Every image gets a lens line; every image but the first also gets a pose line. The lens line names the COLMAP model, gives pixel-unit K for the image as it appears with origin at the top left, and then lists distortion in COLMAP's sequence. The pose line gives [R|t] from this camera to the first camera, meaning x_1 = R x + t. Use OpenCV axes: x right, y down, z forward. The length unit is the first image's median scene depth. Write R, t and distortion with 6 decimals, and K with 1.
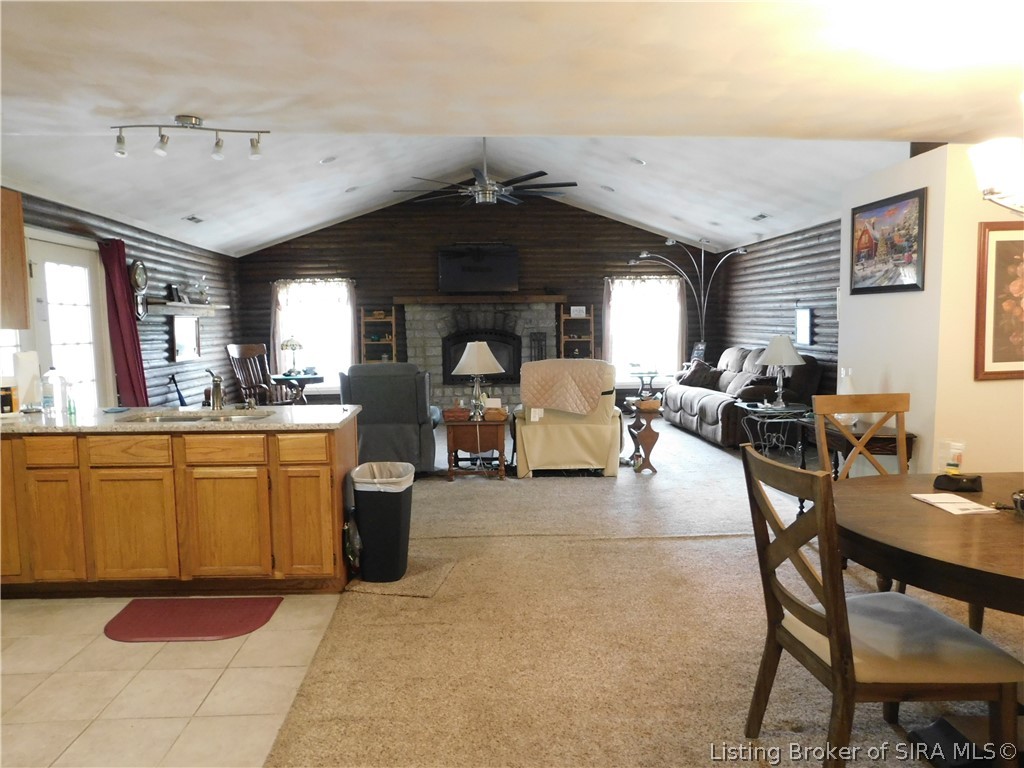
lens RADIAL K [[672.1, 0, 512.0], [0, 672.1, 384.0], [0, 0, 1]] dist [-0.074602, 0.049745]
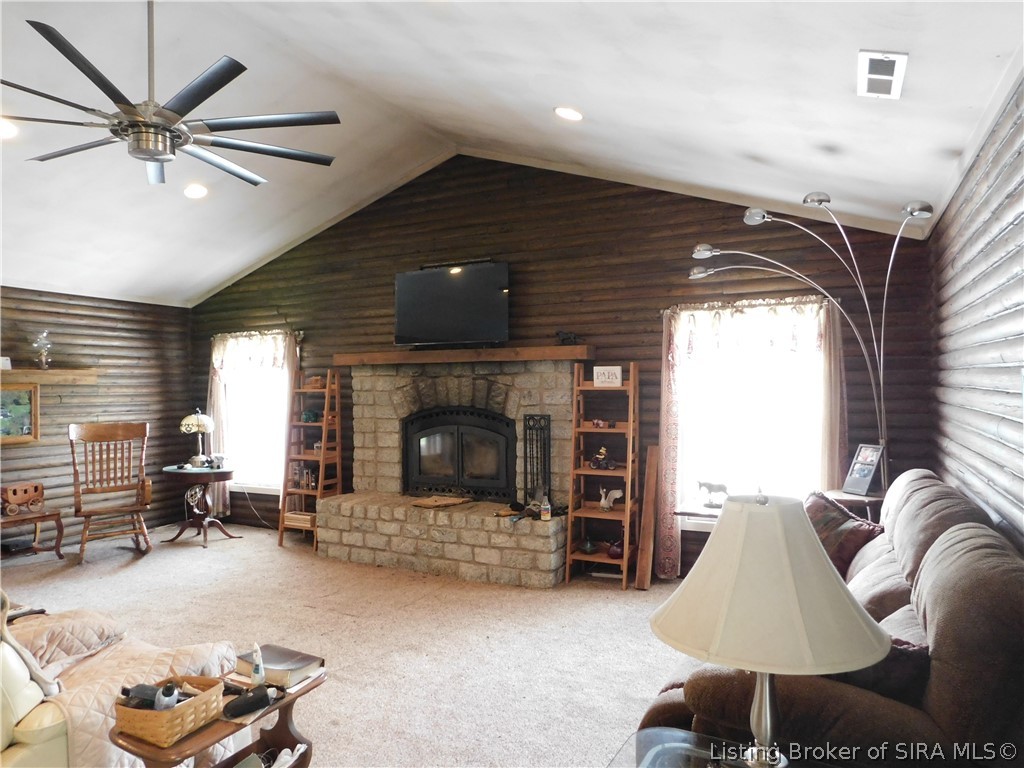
lens RADIAL K [[672.1, 0, 512.0], [0, 672.1, 384.0], [0, 0, 1]] dist [-0.074602, 0.049745]
pose [[0.866654, 0.001896, -0.498906, 0.293798], [-0.044572, 0.996288, -0.073641, -0.060119], [0.496915, 0.086058, 0.863522, 0.516128]]
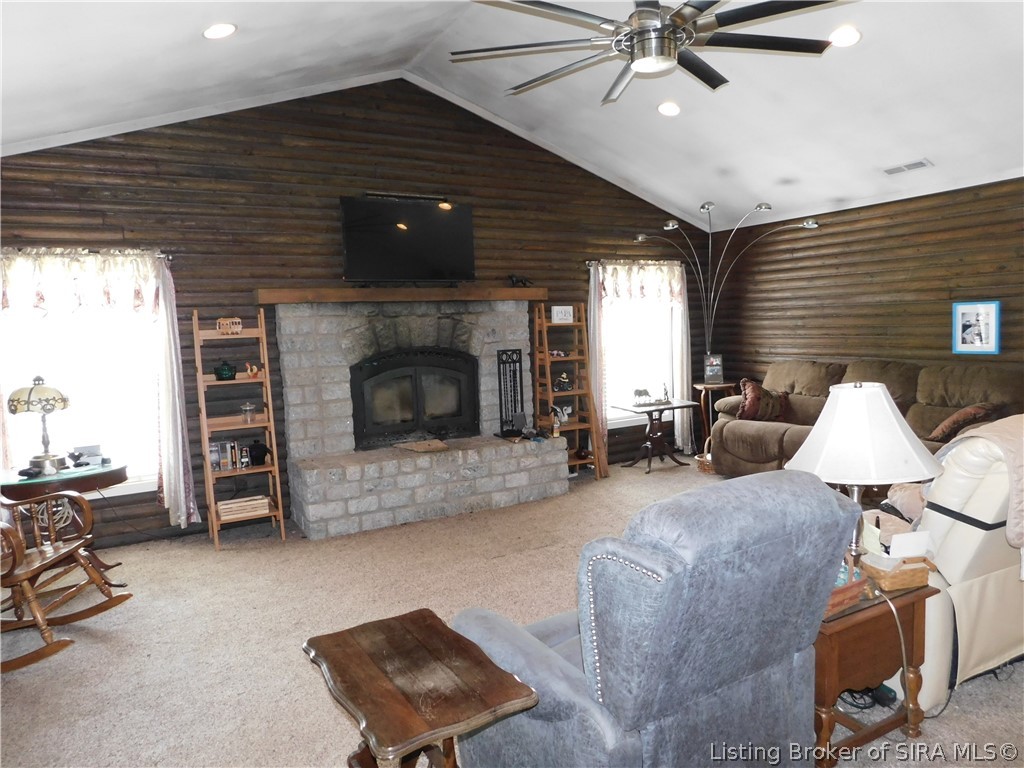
lens RADIAL K [[672.1, 0, 512.0], [0, 672.1, 384.0], [0, 0, 1]] dist [-0.074602, 0.049745]
pose [[0.890786, -0.058797, 0.450604, -0.232136], [0.065247, 0.997868, 0.001221, -0.046197], [-0.449715, 0.028313, 0.892723, 0.461641]]
